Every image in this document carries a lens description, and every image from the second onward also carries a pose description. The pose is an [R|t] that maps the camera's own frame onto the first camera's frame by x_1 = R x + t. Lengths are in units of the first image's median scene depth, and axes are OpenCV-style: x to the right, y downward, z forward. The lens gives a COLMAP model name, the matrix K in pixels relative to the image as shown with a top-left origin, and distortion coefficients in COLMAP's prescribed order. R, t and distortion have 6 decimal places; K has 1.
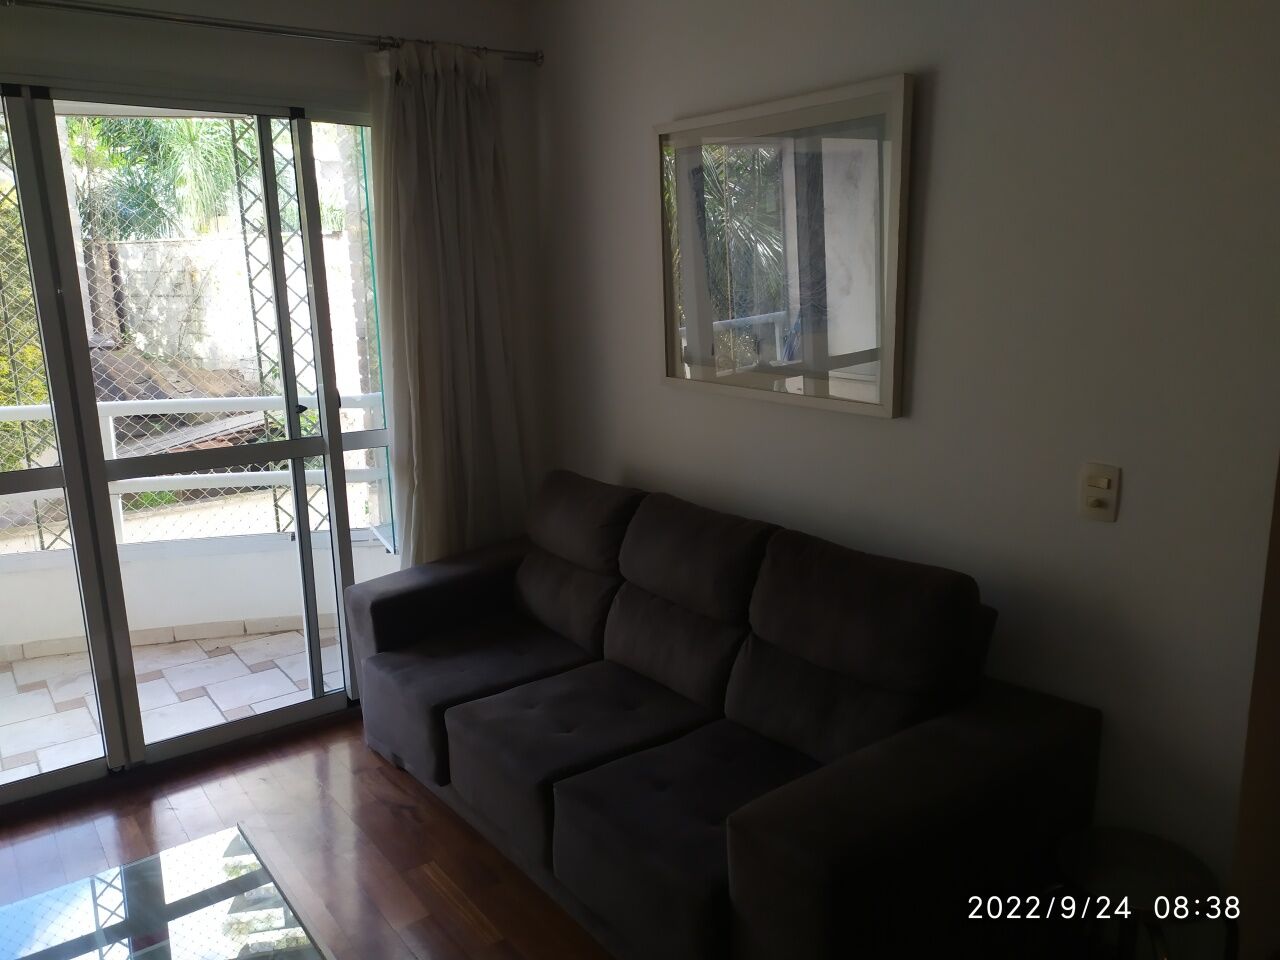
lens RADIAL K [[976.2, 0, 649.5], [0, 976.2, 487.3], [0, 0, 1]] dist [0.037937, -0.013619]
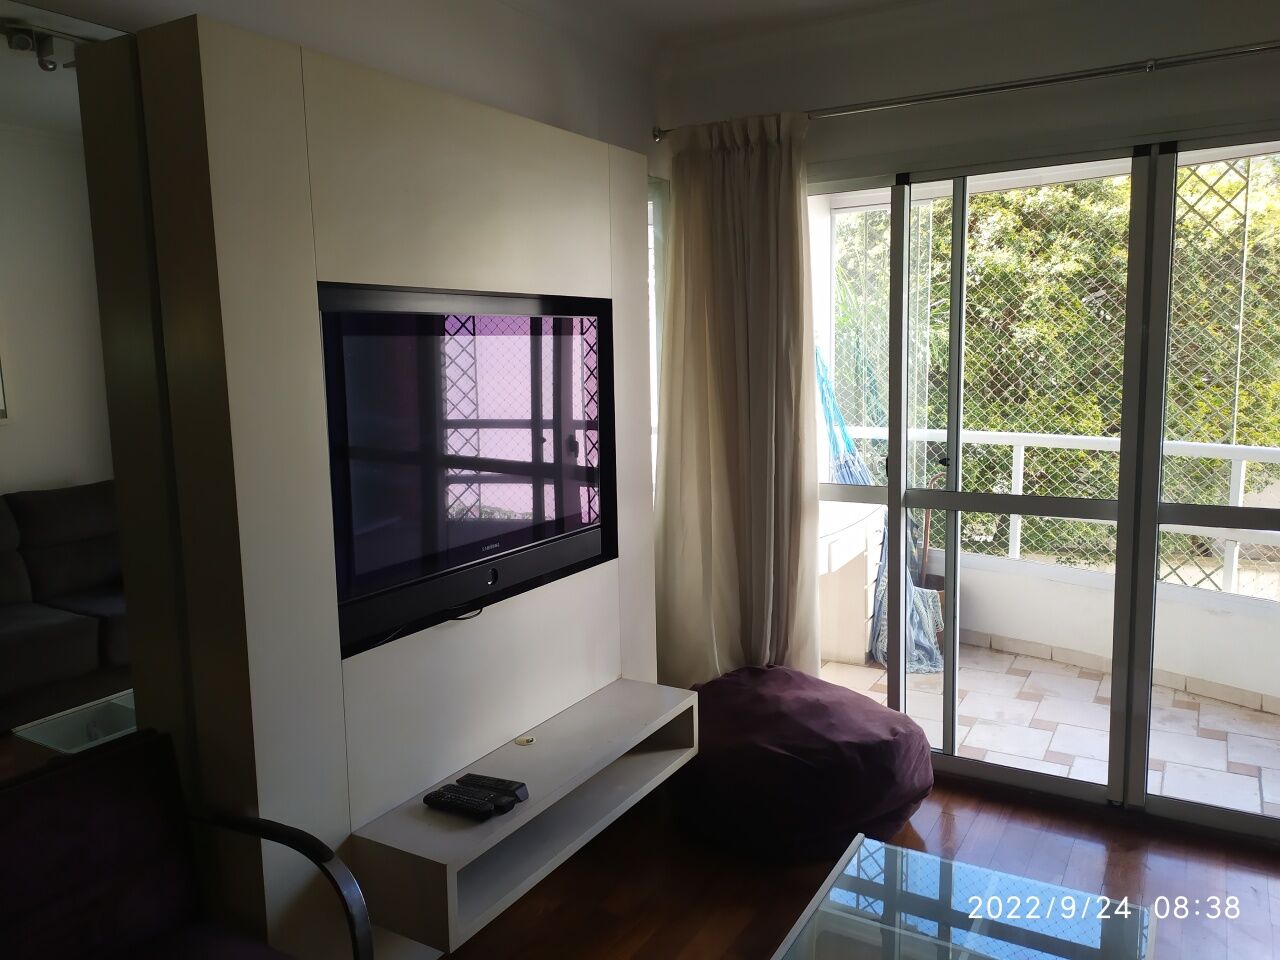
lens RADIAL K [[976.2, 0, 648.1], [0, 976.2, 469.8], [0, 0, 1]] dist [0.037937, -0.013619]
pose [[0.376215, 0.125778, -0.917955, 0.157846], [-0.175727, 0.982447, 0.062595, -0.027239], [0.909715, 0.137760, 0.391714, 0.117788]]
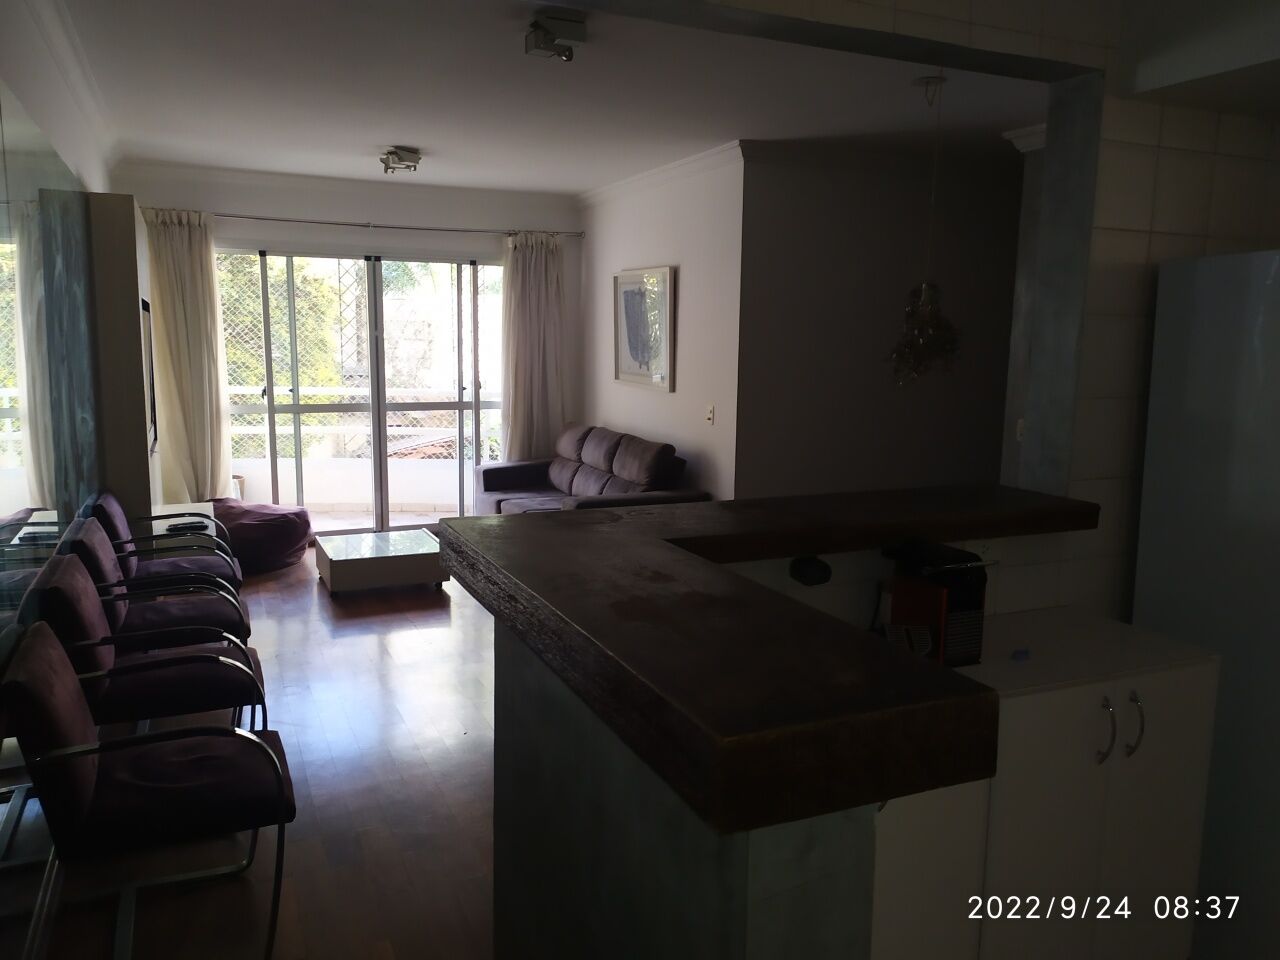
lens RADIAL K [[976.2, 0, 639.4], [0, 976.2, 478.0], [0, 0, 1]] dist [0.037937, -0.013619]
pose [[0.975750, 0.064894, -0.209047, 0.548205], [-0.078285, 0.995333, -0.056425, 0.231441], [0.204410, 0.071422, 0.976276, -1.155553]]
